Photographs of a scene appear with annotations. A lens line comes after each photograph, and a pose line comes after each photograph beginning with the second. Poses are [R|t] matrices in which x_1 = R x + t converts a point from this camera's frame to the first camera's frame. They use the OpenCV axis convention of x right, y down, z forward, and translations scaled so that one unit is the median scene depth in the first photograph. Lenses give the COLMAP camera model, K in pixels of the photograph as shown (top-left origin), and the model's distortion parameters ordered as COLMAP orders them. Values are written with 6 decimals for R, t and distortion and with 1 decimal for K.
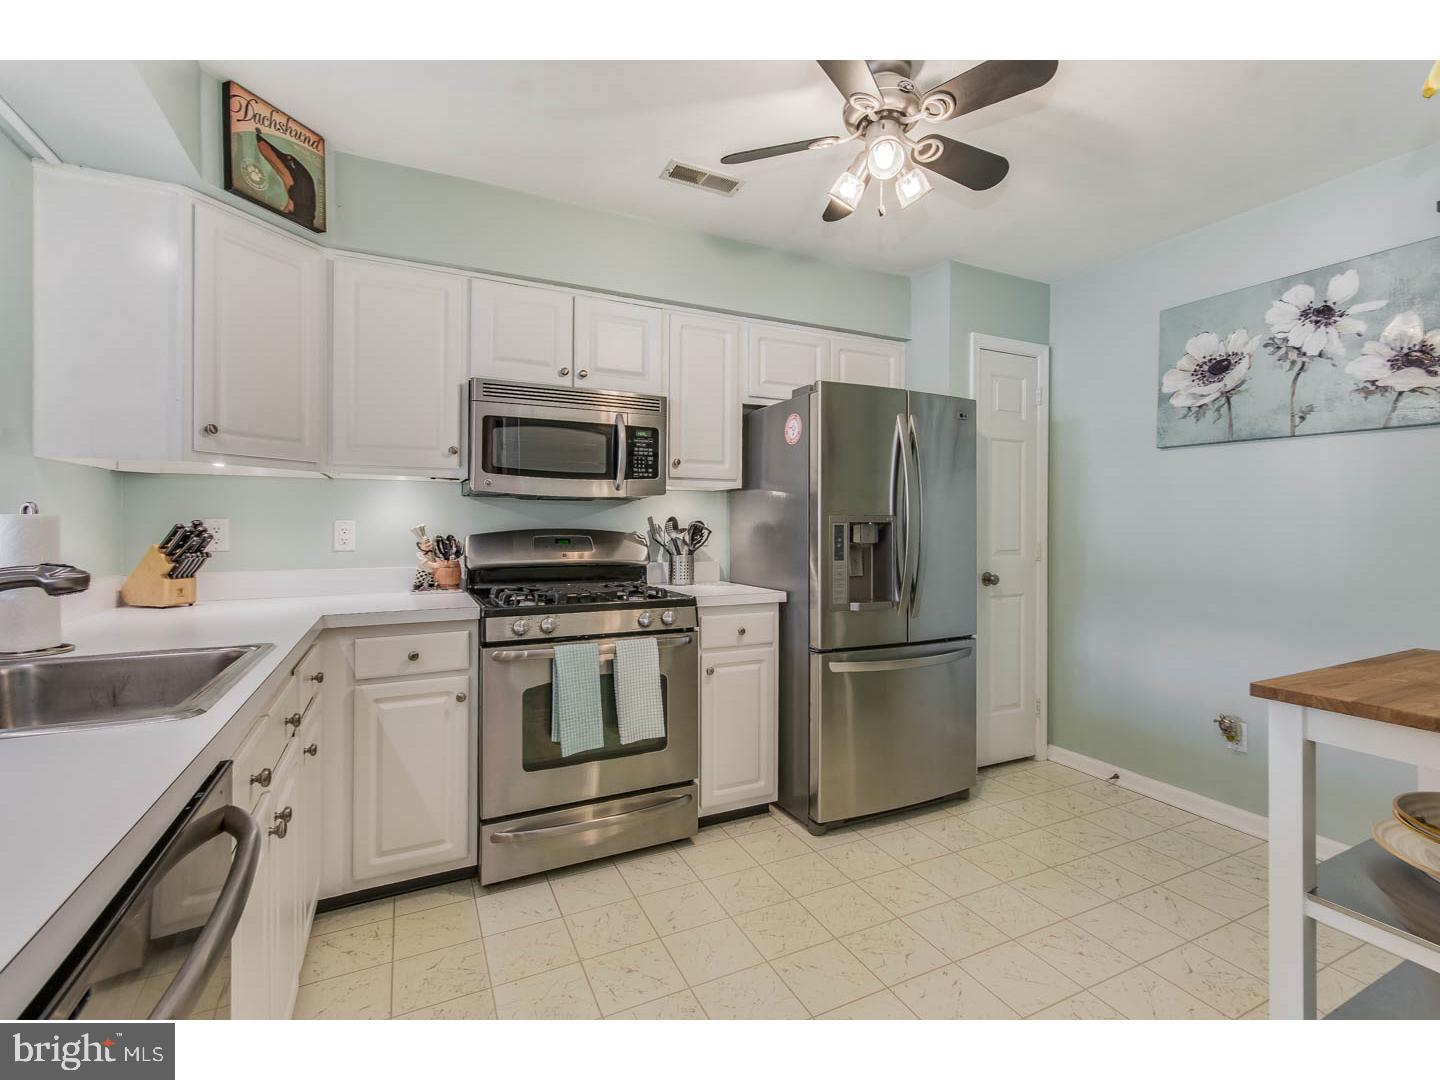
lens RADIAL K [[661.4, 0, 725.2], [0, 661.4, 534.3], [0, 0, 1]] dist [-0.001298, -0.000442]
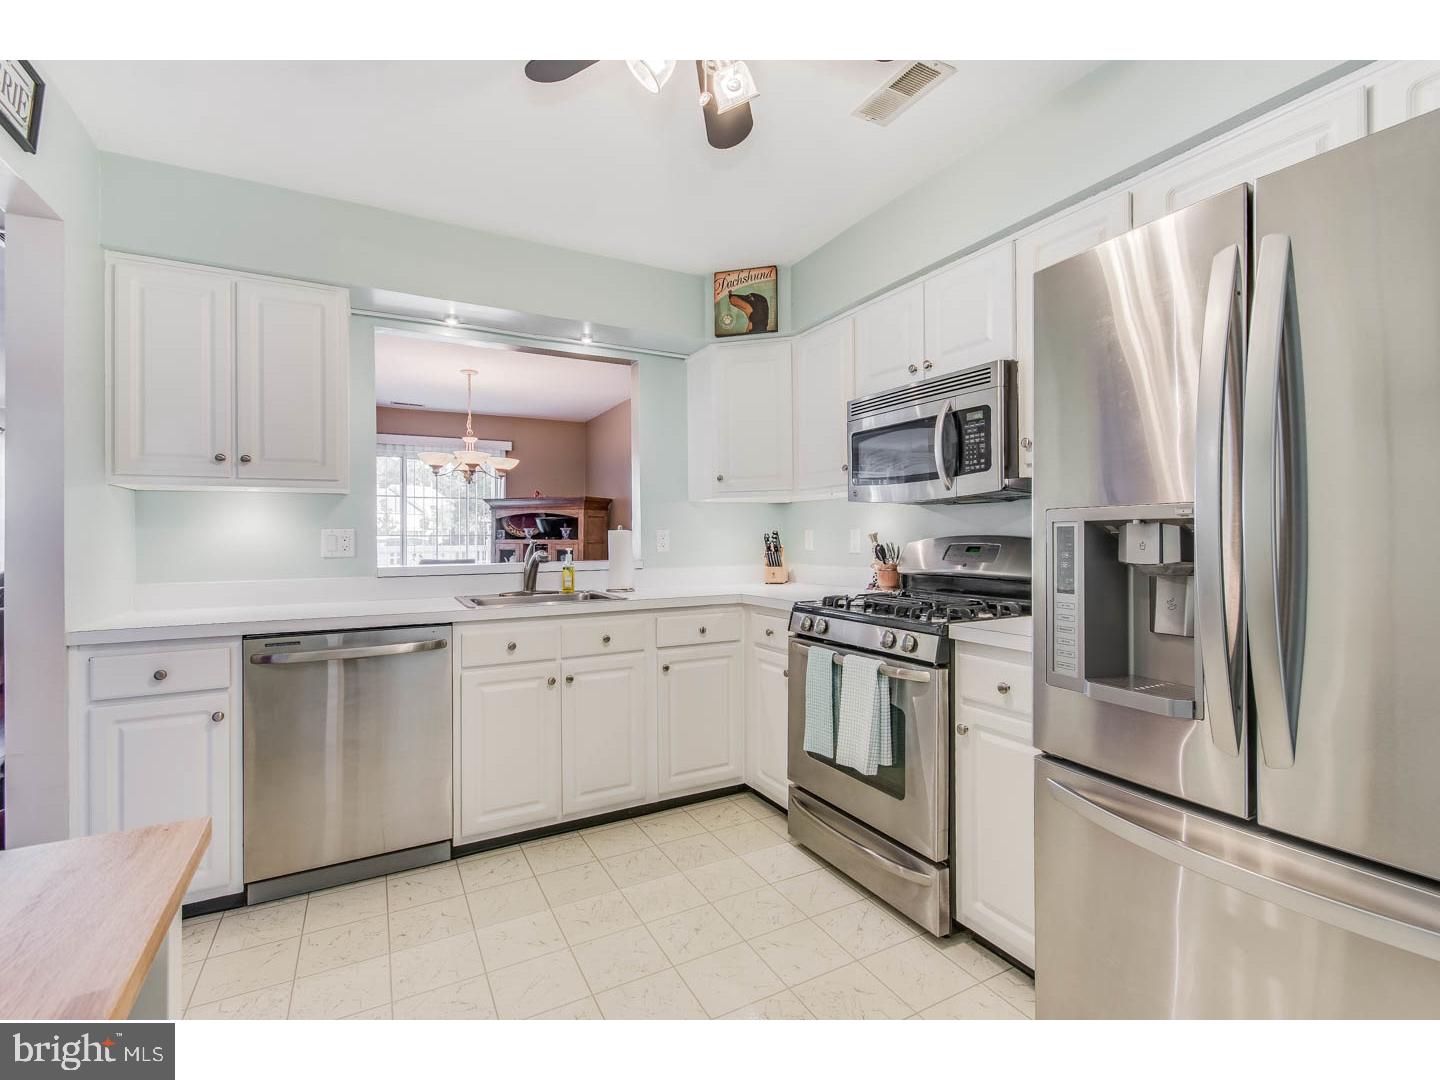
lens RADIAL K [[661.4, 0, 724.3], [0, 661.4, 535.6], [0, 0, 1]] dist [-0.001298, -0.000442]
pose [[0.035880, -0.003906, -0.999348, 0.658545], [-0.006409, 0.999971, -0.004139, -0.002803], [0.999336, 0.006553, 0.035854, 0.668782]]
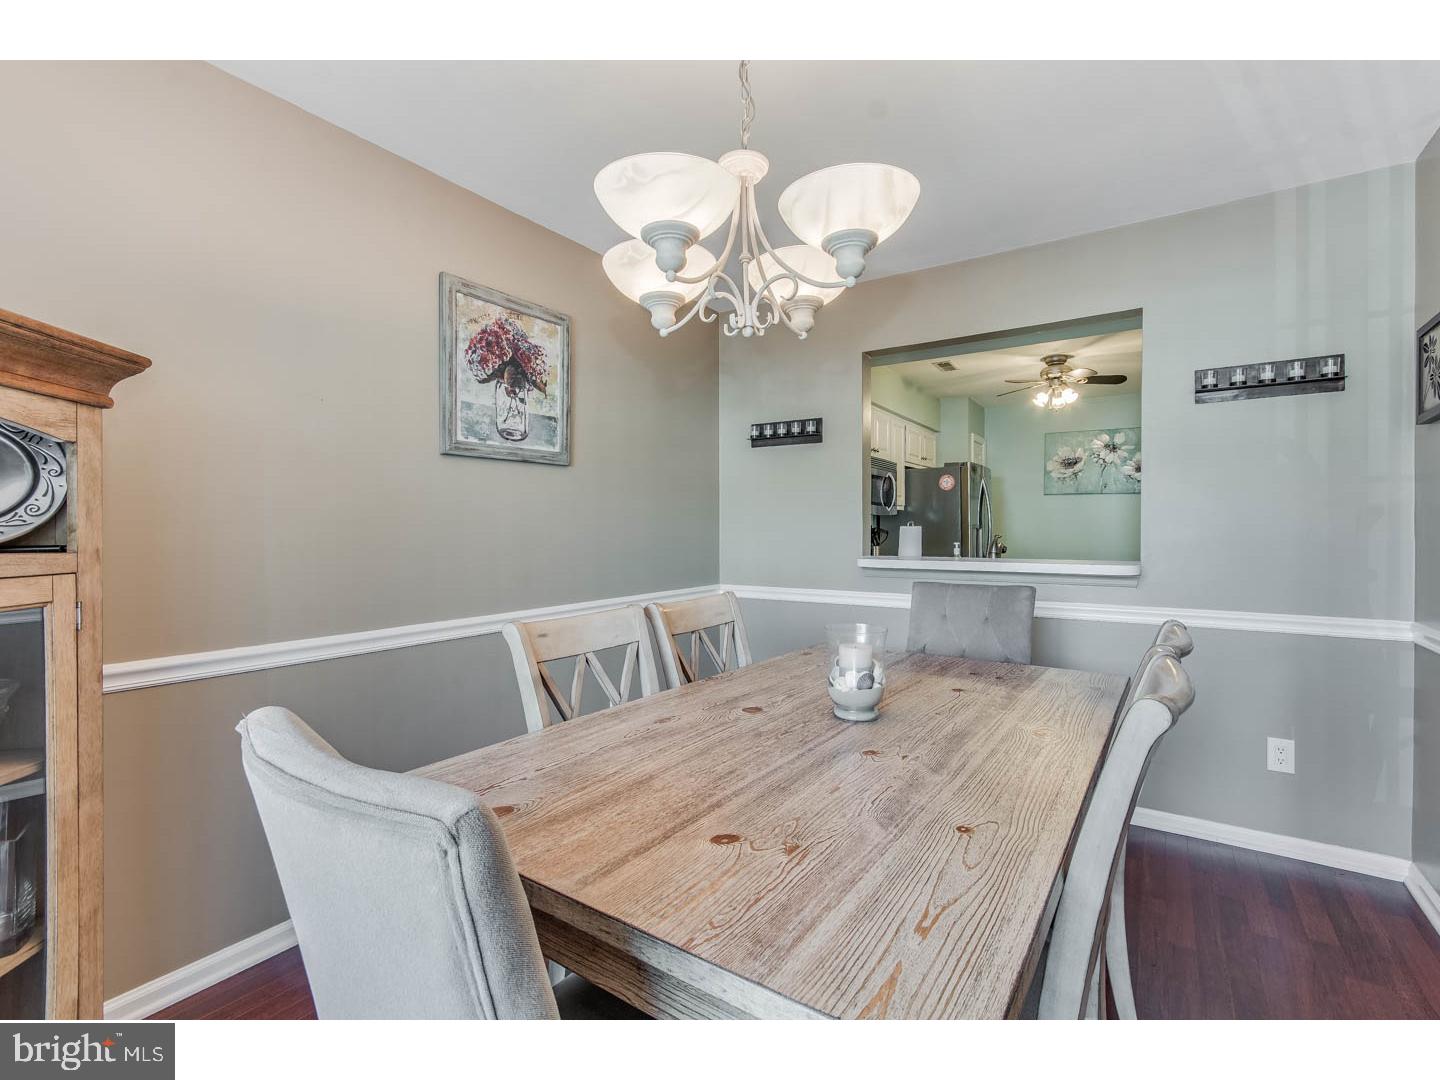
lens RADIAL K [[661.4, 0, 723.4], [0, 661.4, 534.5], [0, 0, 1]] dist [-0.001298, -0.000442]
pose [[0.869708, -0.004617, 0.493545, -3.273755], [0.007687, 0.999962, -0.004191, 0.012926], [-0.493507, 0.007439, 0.869710, -0.958129]]
